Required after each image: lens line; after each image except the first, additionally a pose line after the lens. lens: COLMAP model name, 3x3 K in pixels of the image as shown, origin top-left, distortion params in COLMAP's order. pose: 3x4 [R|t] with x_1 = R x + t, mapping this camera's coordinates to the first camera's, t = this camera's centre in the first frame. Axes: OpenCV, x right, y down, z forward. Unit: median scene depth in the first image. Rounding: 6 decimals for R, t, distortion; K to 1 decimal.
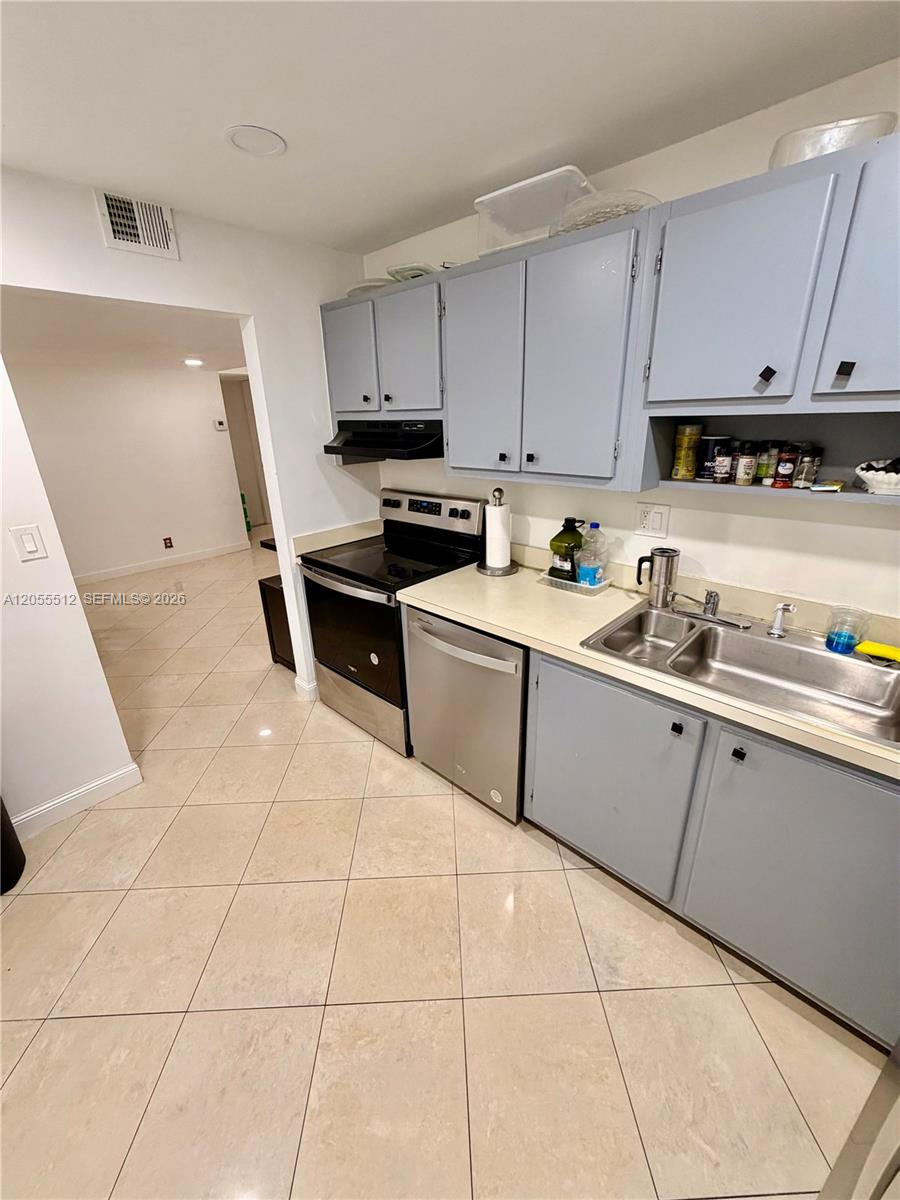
lens RADIAL K [[477.9, 0, 447.4], [0, 477.9, 596.2], [0, 0, 1]] dist [-0.001275, 0.000101]
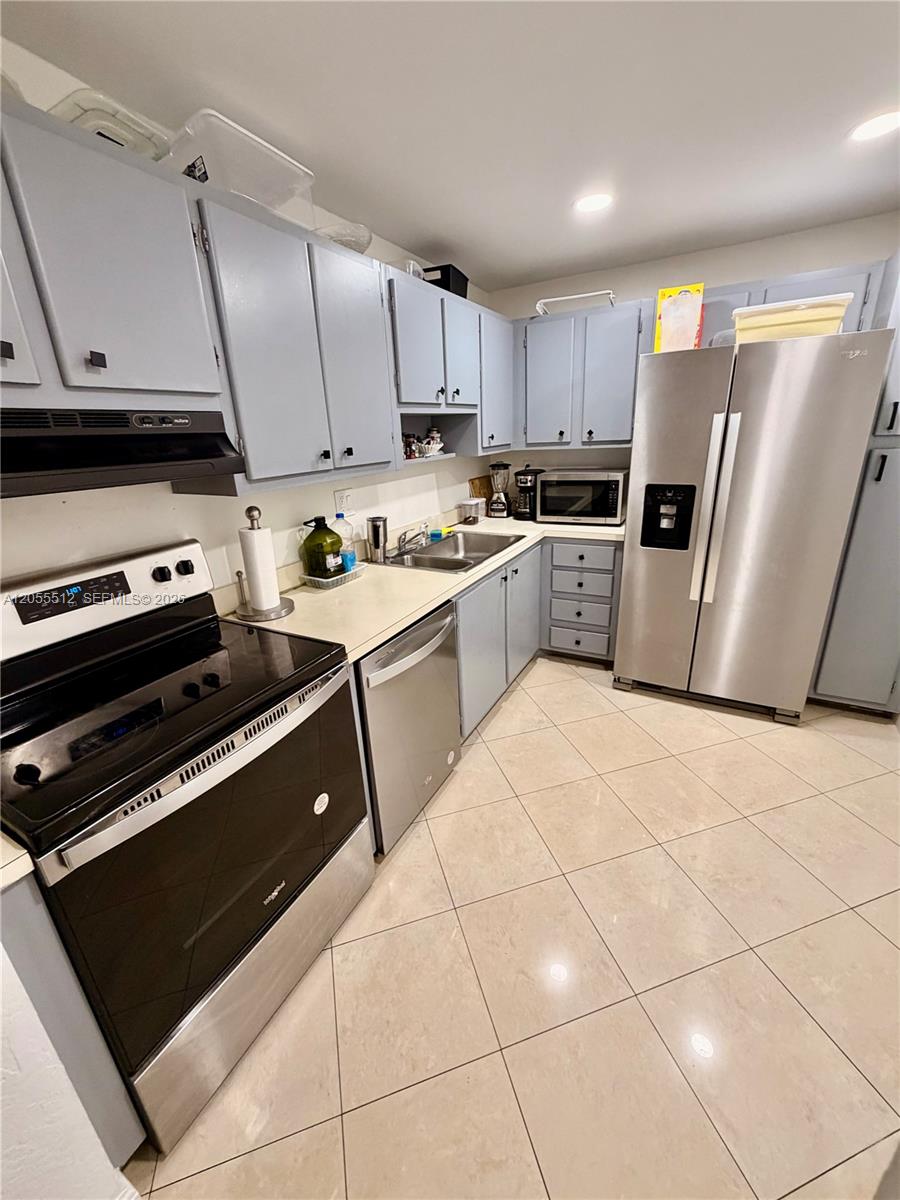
lens RADIAL K [[477.9, 0, 450.3], [0, 477.9, 597.0], [0, 0, 1]] dist [-0.001275, 0.000101]
pose [[-0.257428, -0.283278, 0.923842, -0.865842], [0.393904, 0.842258, 0.368023, -0.311130], [-0.882366, 0.458645, -0.105236, 1.034885]]
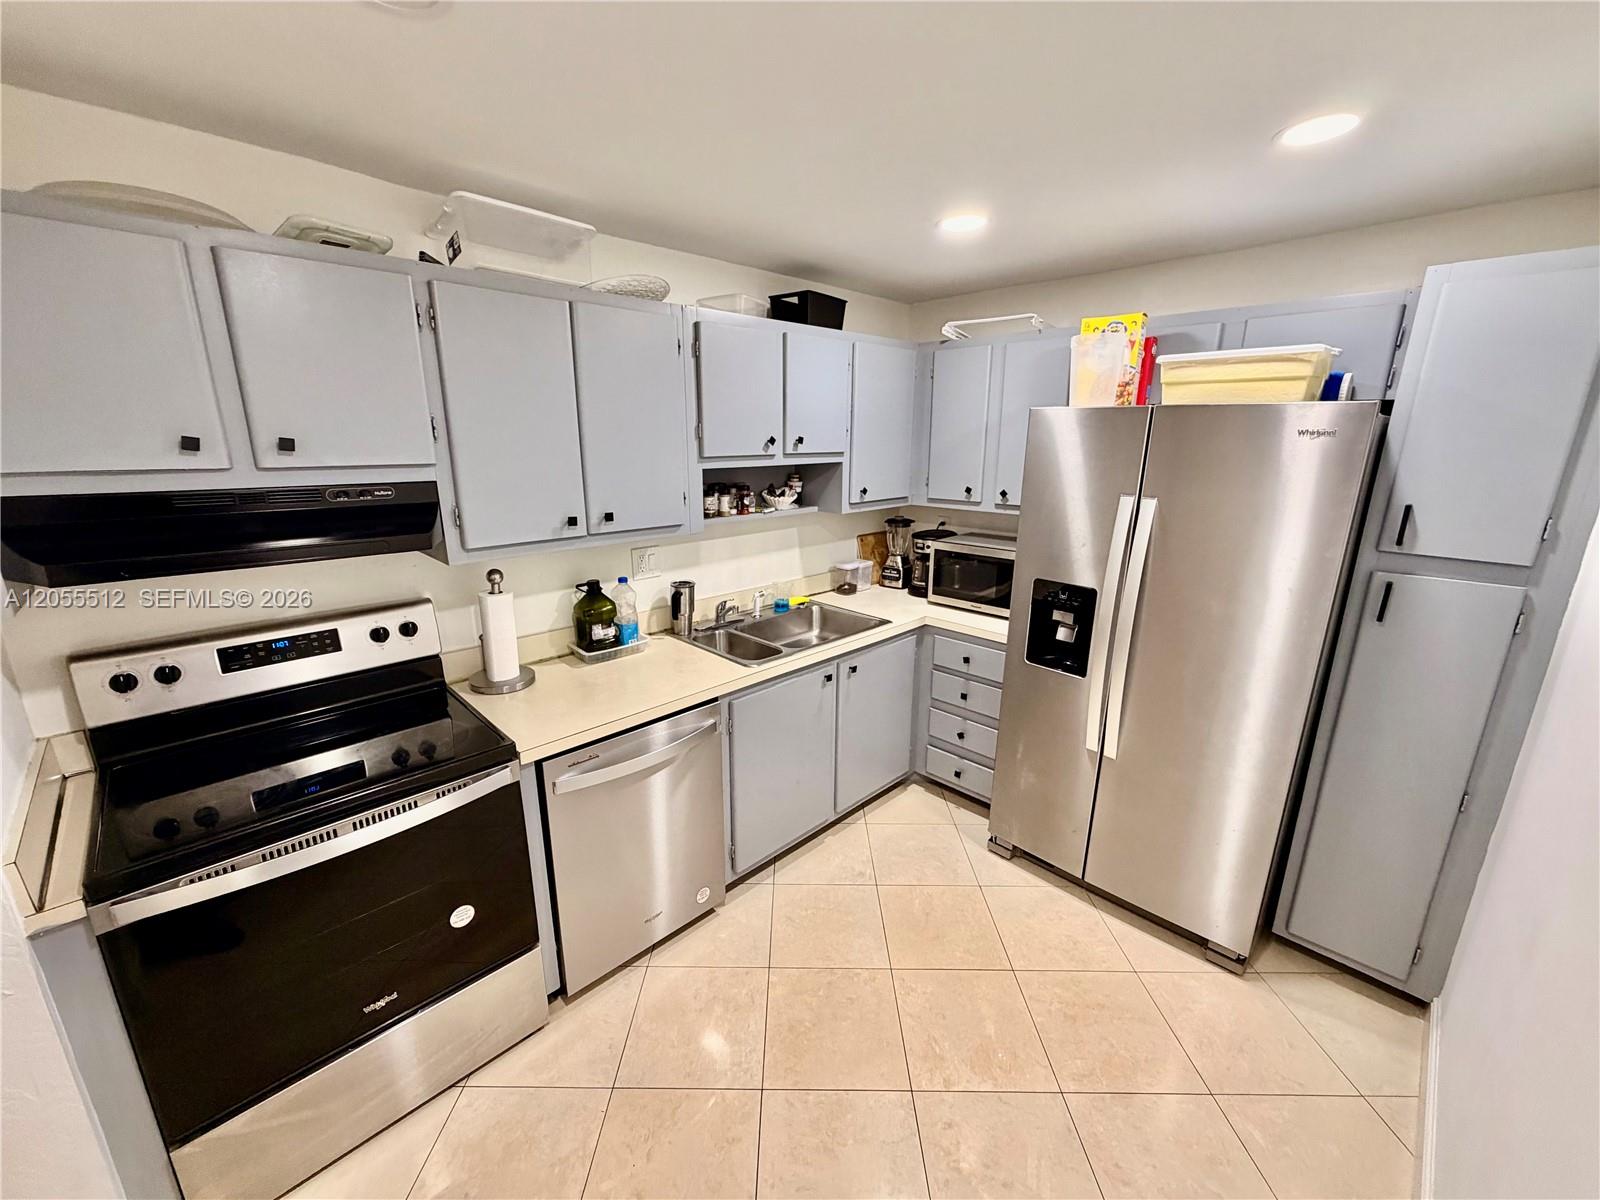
lens RADIAL K [[637.2, 0, 795.5], [0, 637.2, 603.0], [0, 0, 1]] dist [-0.001275, 0.000101]
pose [[0.032717, -0.232171, 0.972125, -0.965245], [0.352926, 0.912671, 0.206094, -0.259980], [-0.935079, 0.336346, 0.111799, 0.589577]]
